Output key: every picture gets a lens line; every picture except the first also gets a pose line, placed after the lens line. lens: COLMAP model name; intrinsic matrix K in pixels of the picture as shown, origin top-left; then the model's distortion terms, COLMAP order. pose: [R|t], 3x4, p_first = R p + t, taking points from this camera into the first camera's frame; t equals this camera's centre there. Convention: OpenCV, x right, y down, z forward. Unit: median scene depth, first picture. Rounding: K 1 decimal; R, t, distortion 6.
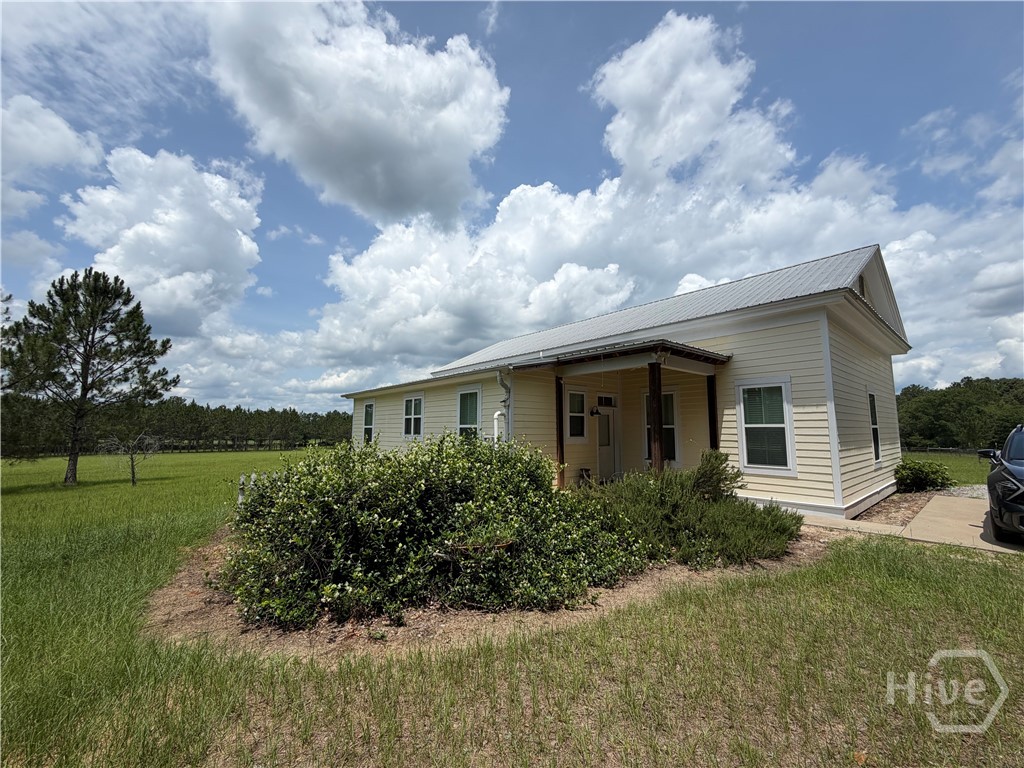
lens RADIAL K [[409.2, 0, 514.0], [0, 409.2, 386.0], [0, 0, 1]] dist [0.003807, 0.000338]
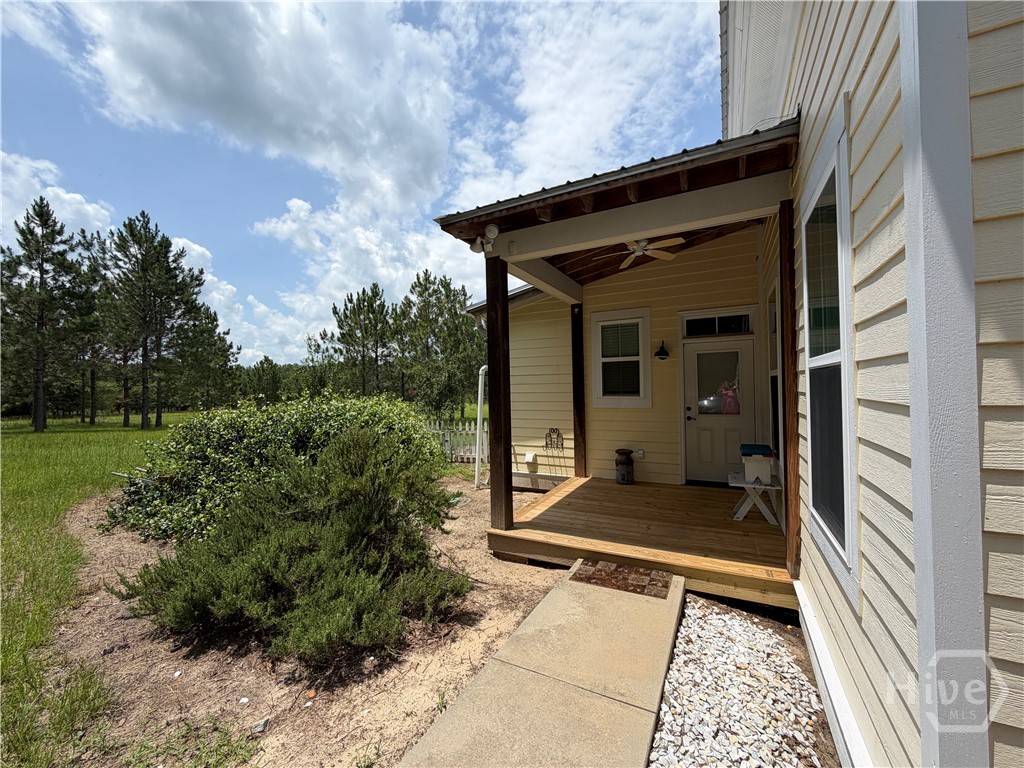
lens RADIAL K [[409.2, 0, 514.5], [0, 409.2, 381.5], [0, 0, 1]] dist [0.003807, 0.000338]
pose [[0.376123, -0.031015, -0.926051, 0.650852], [0.114758, 0.993304, 0.013343, 0.077116], [0.919436, -0.111290, 0.377163, 0.628807]]
